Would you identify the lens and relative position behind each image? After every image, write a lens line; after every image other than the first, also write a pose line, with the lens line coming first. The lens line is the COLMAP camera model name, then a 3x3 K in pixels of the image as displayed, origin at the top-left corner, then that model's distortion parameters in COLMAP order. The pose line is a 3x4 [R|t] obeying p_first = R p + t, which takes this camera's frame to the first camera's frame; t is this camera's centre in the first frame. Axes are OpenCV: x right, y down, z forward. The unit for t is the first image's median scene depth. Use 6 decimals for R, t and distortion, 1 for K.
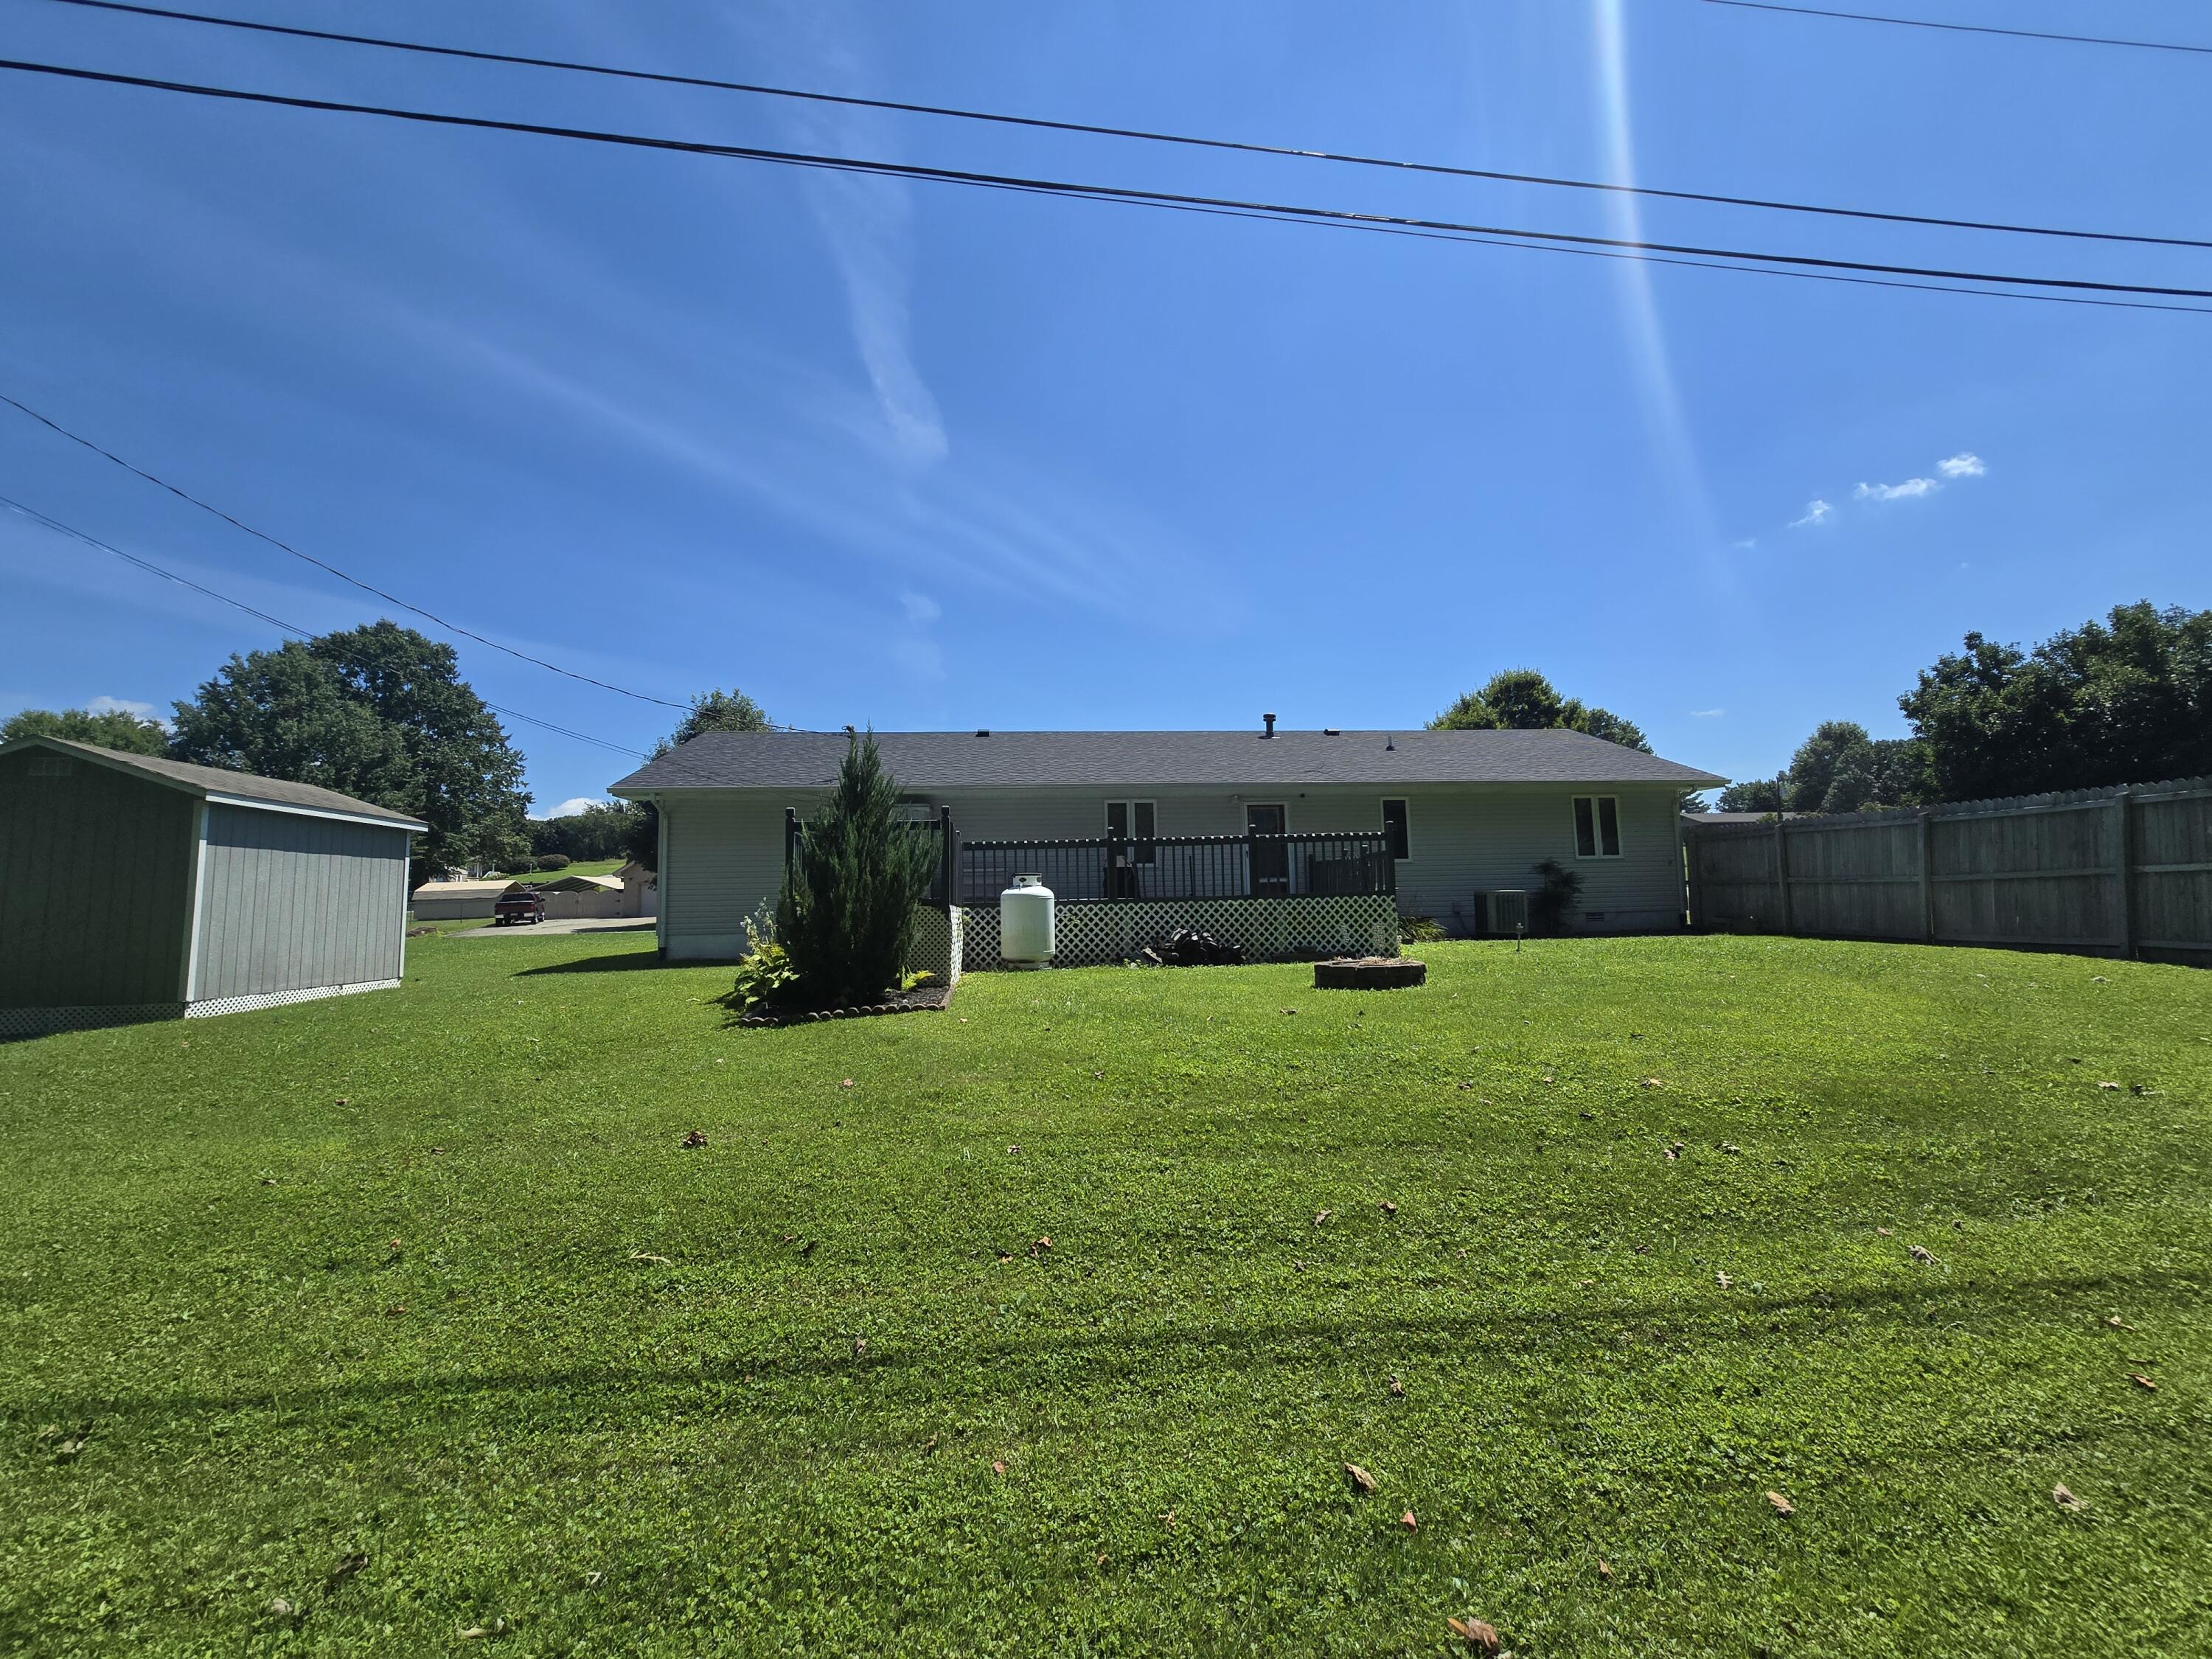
lens RADIAL K [[889.0, 0, 1104.7], [0, 889.0, 810.7], [0, 0, 1]] dist [-0.002303, -0.000022]
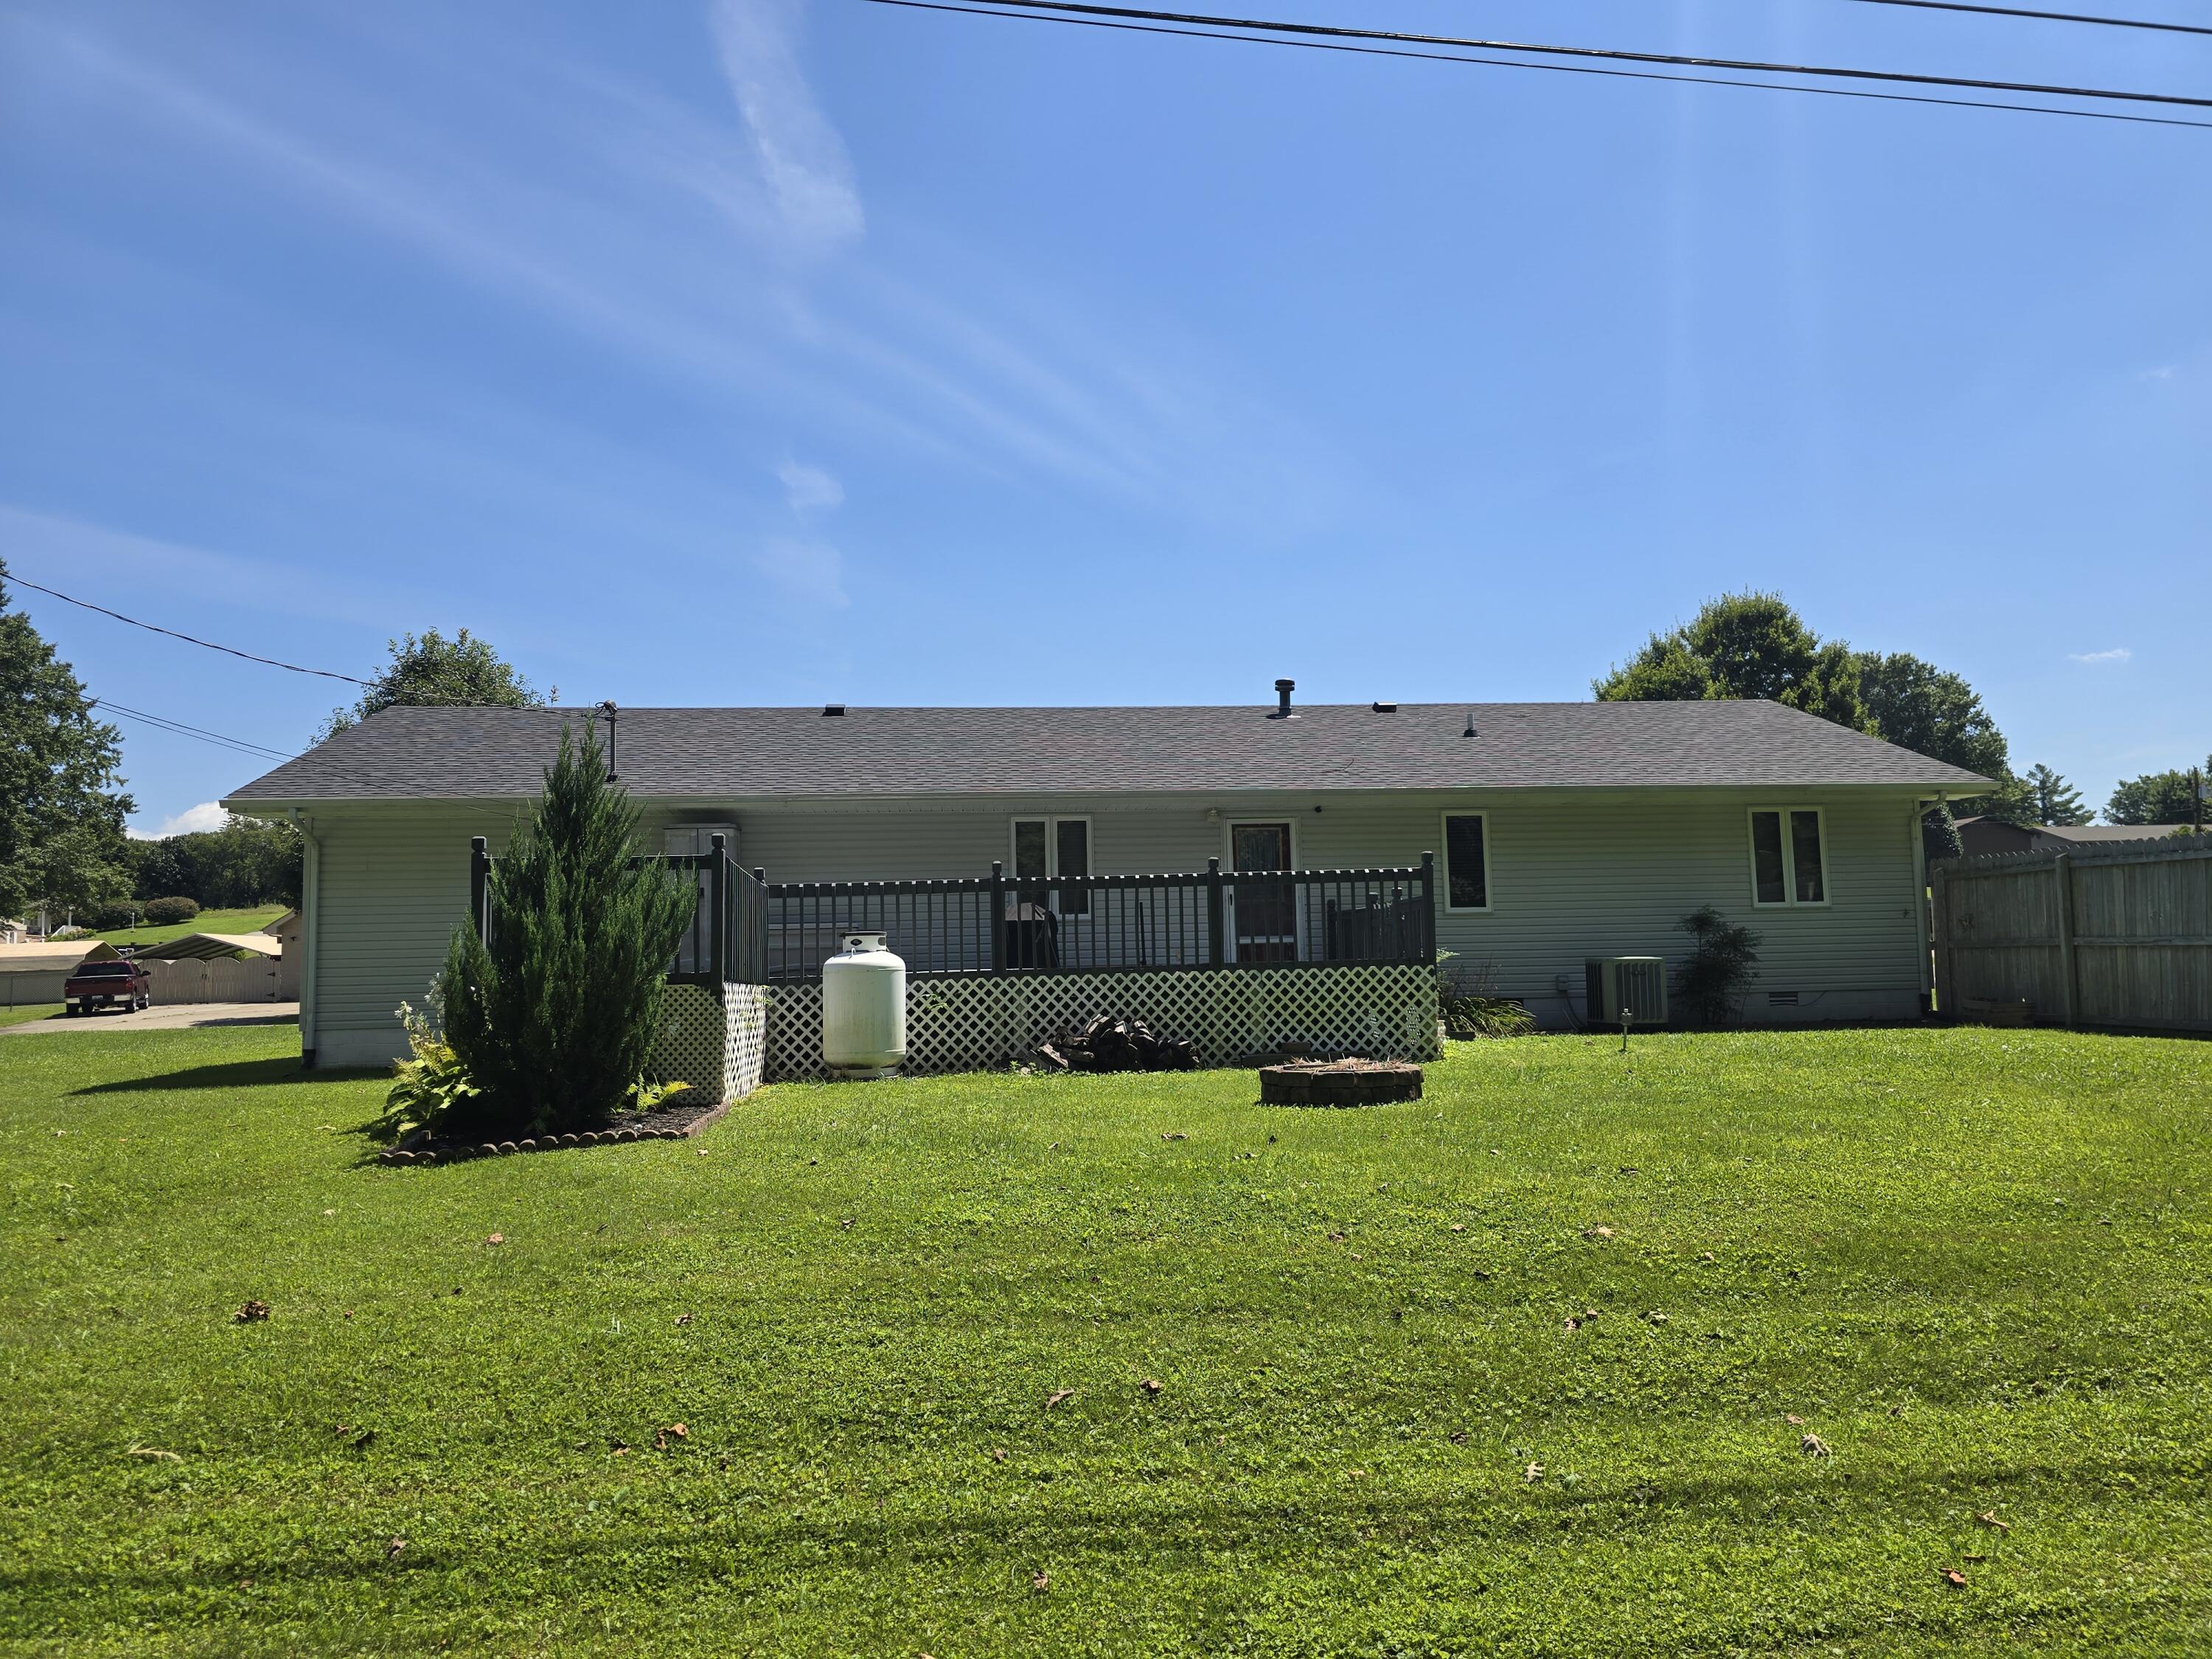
lens RADIAL K [[1464.8, 0, 1106.0], [0, 1464.8, 829.5], [0, 0, 1]] dist [0.056459, -0.046696]
pose [[0.999996, -0.001413, 0.002401, 0.102306], [0.001399, 0.999983, 0.005740, -0.013460], [-0.002409, -0.005736, 0.999981, -0.094392]]
